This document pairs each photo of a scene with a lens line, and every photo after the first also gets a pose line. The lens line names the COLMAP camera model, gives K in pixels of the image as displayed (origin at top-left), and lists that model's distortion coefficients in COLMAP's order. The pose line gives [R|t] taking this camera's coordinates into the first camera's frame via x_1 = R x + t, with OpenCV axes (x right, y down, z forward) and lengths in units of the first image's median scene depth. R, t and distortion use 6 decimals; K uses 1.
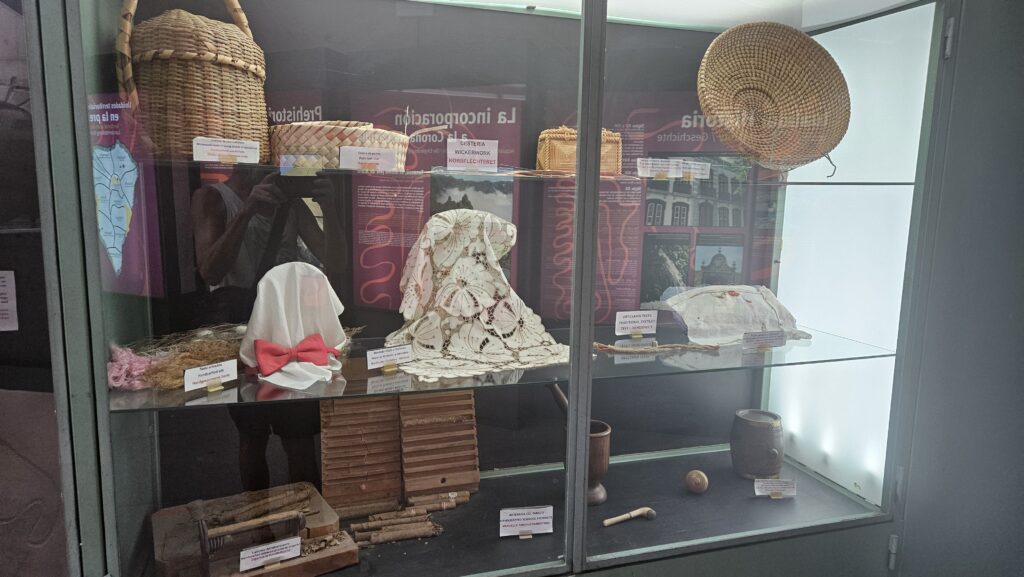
lens RADIAL K [[683.2, 0, 519.0], [0, 683.2, 290.5], [0, 0, 1]] dist [0.052554, -0.052527]
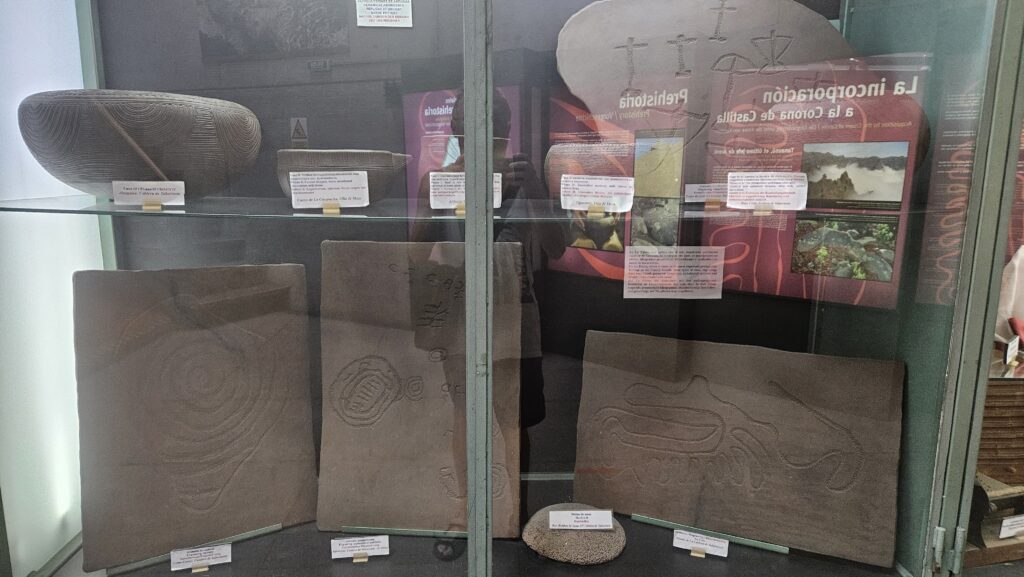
lens RADIAL K [[683.2, 0, 512.6], [0, 683.2, 287.3], [0, 0, 1]] dist [0.052554, -0.052527]
pose [[0.952830, 0.030057, -0.302011, -0.228033], [-0.022746, 0.999358, 0.027695, 0.004425], [0.302650, -0.019519, 0.952902, -0.059962]]
